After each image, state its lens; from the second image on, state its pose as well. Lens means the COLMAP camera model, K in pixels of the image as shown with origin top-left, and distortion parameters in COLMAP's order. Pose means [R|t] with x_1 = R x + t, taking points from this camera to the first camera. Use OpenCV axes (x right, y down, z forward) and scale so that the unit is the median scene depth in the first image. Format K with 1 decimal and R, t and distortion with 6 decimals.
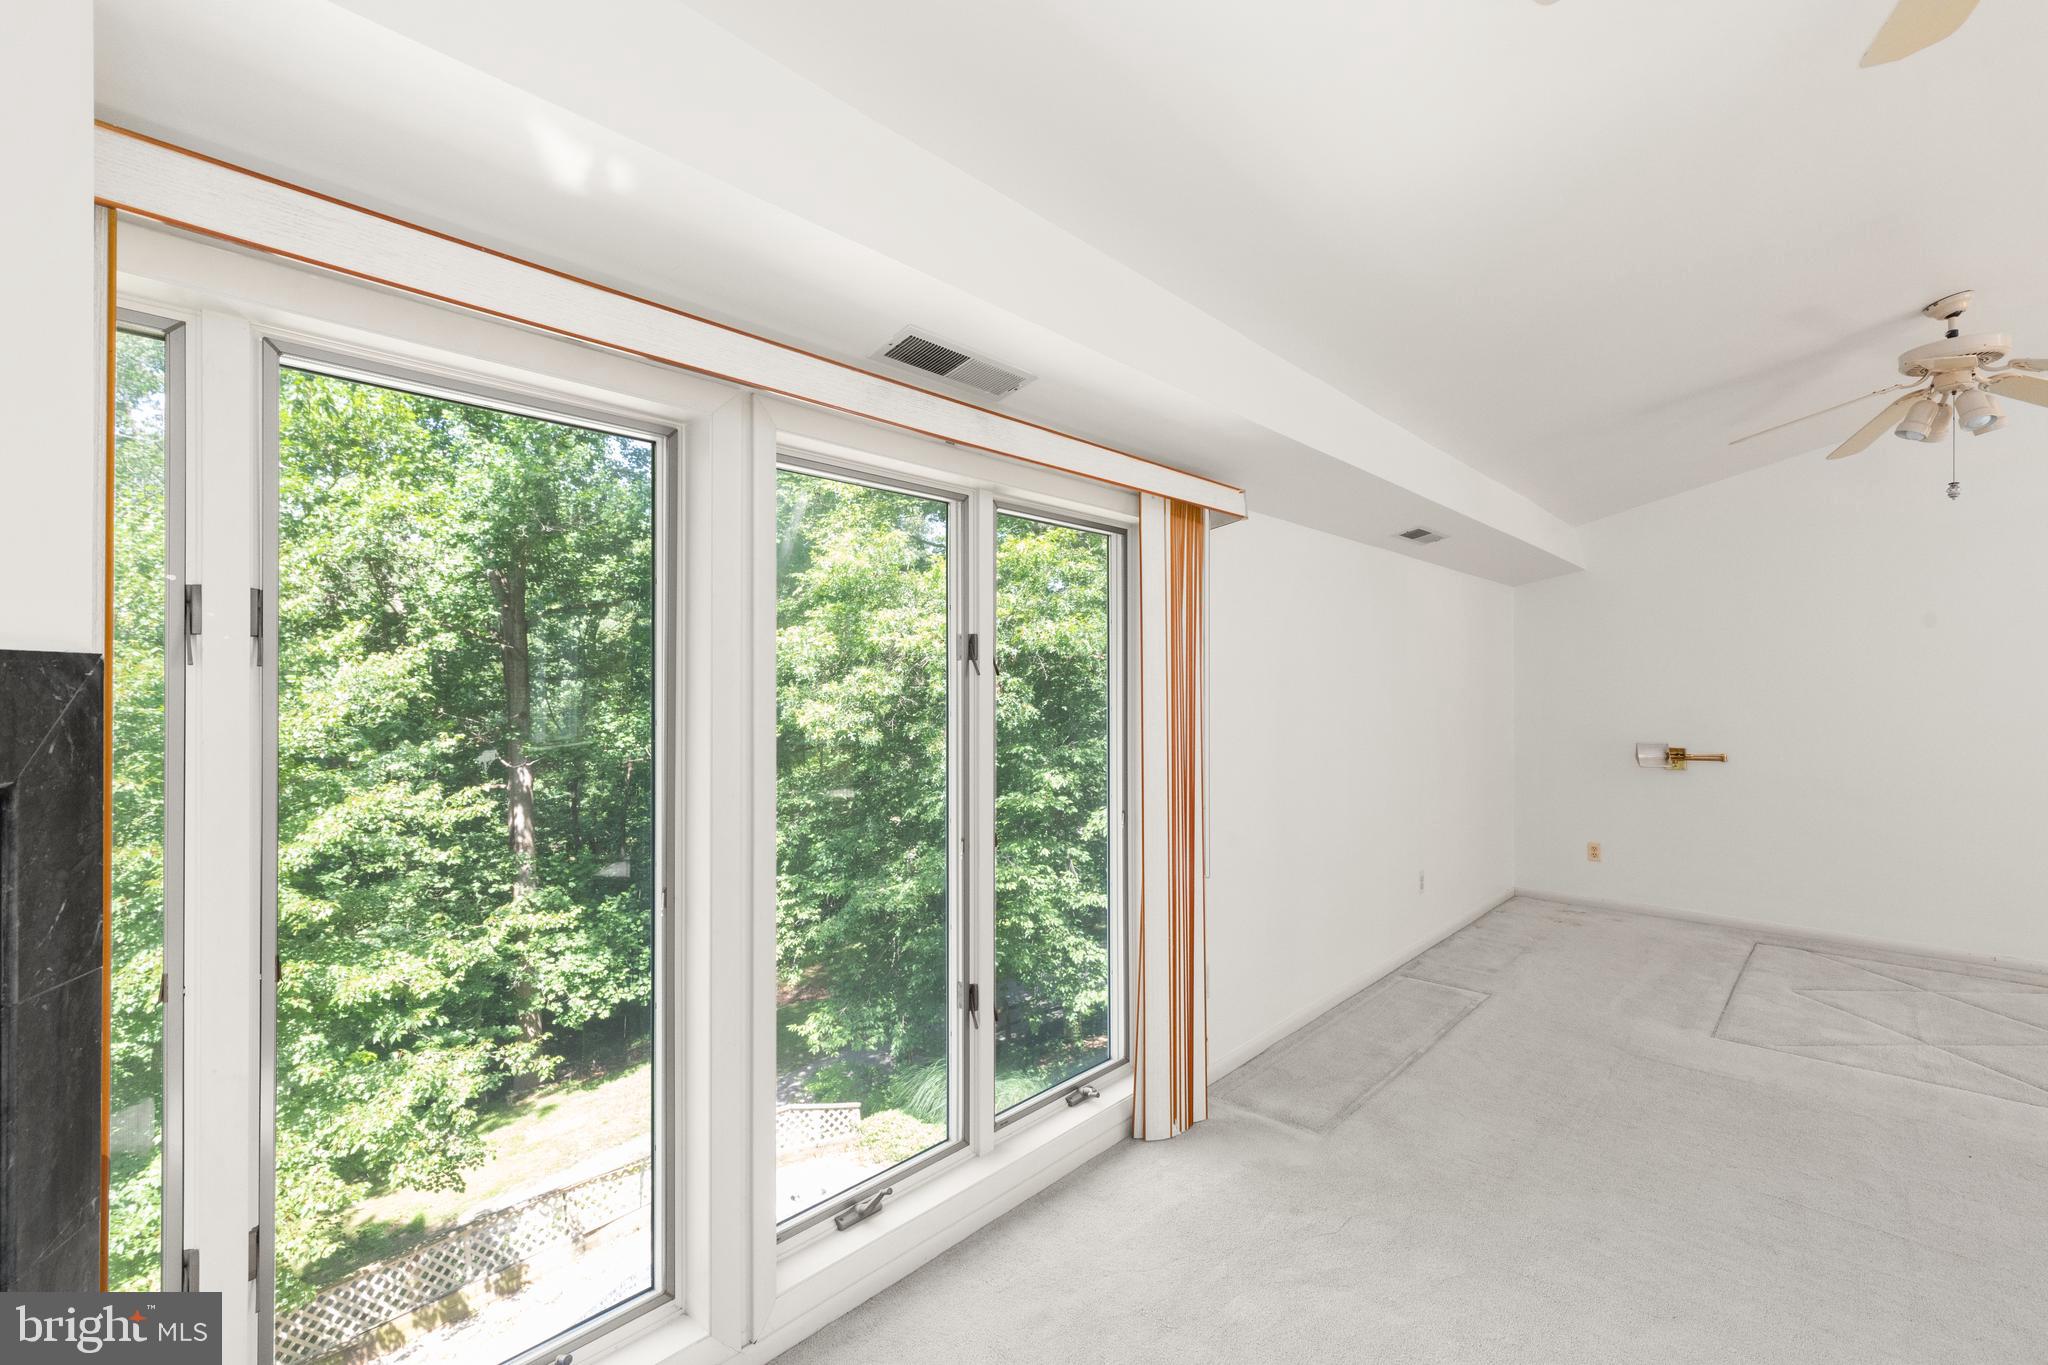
lens RADIAL K [[952.0, 0, 1022.4], [0, 952.0, 683.3], [0, 0, 1]] dist [0.006403, -0.000247]
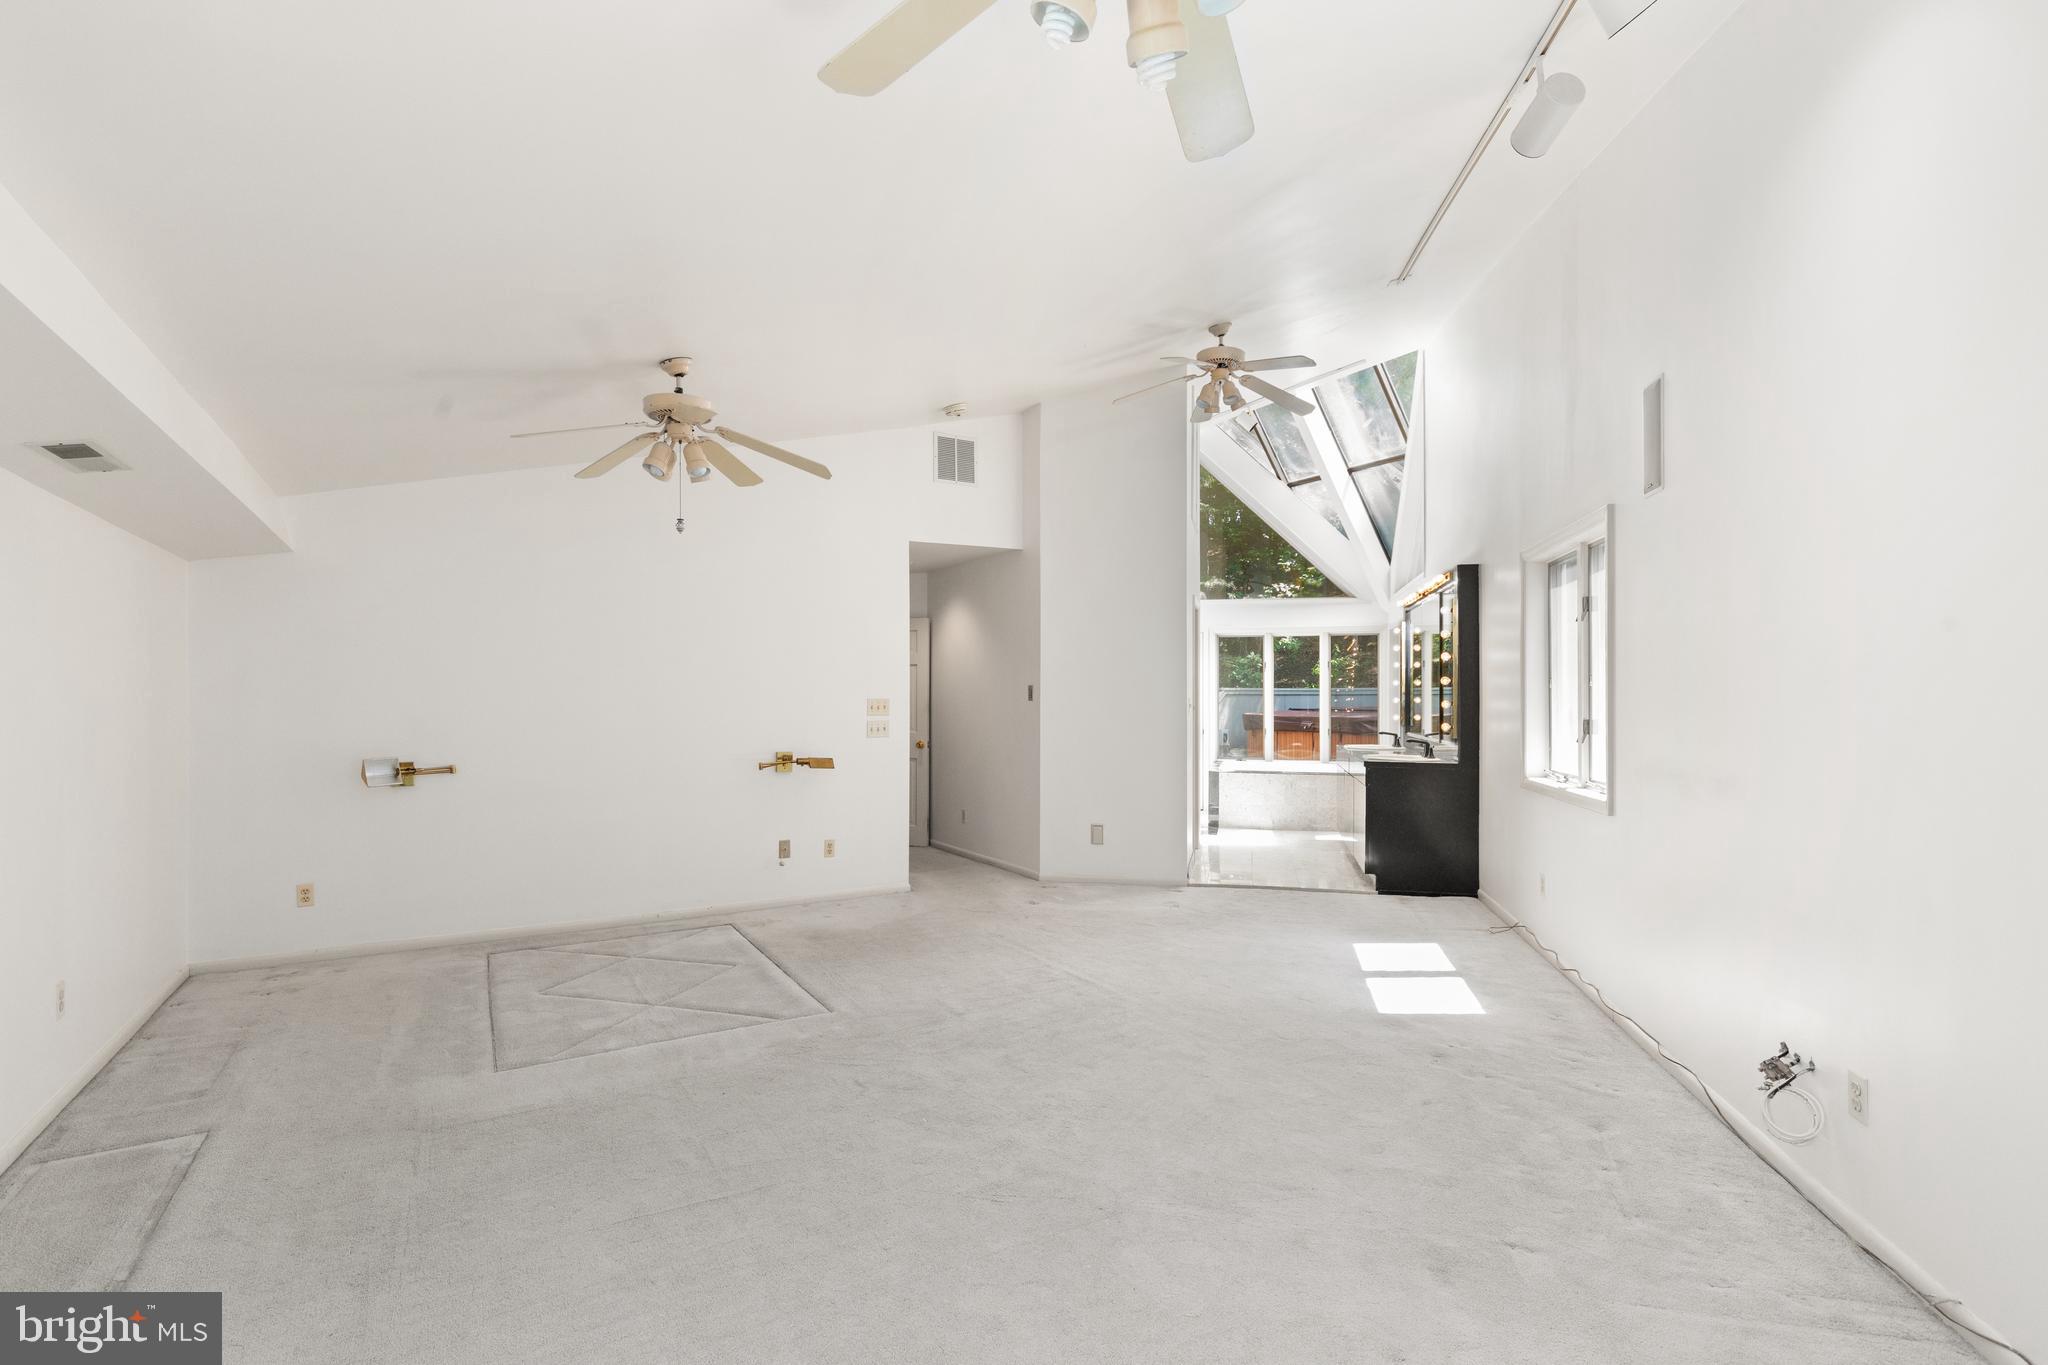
lens RADIAL K [[952.0, 0, 1069.0], [0, 952.0, 693.1], [0, 0, 1]] dist [0.006403, -0.000247]
pose [[0.284323, -0.000894, 0.958728, -0.006901], [0.000294, 1.000000, 0.000845, 0.002144], [-0.958728, 0.000041, 0.284323, 0.188386]]
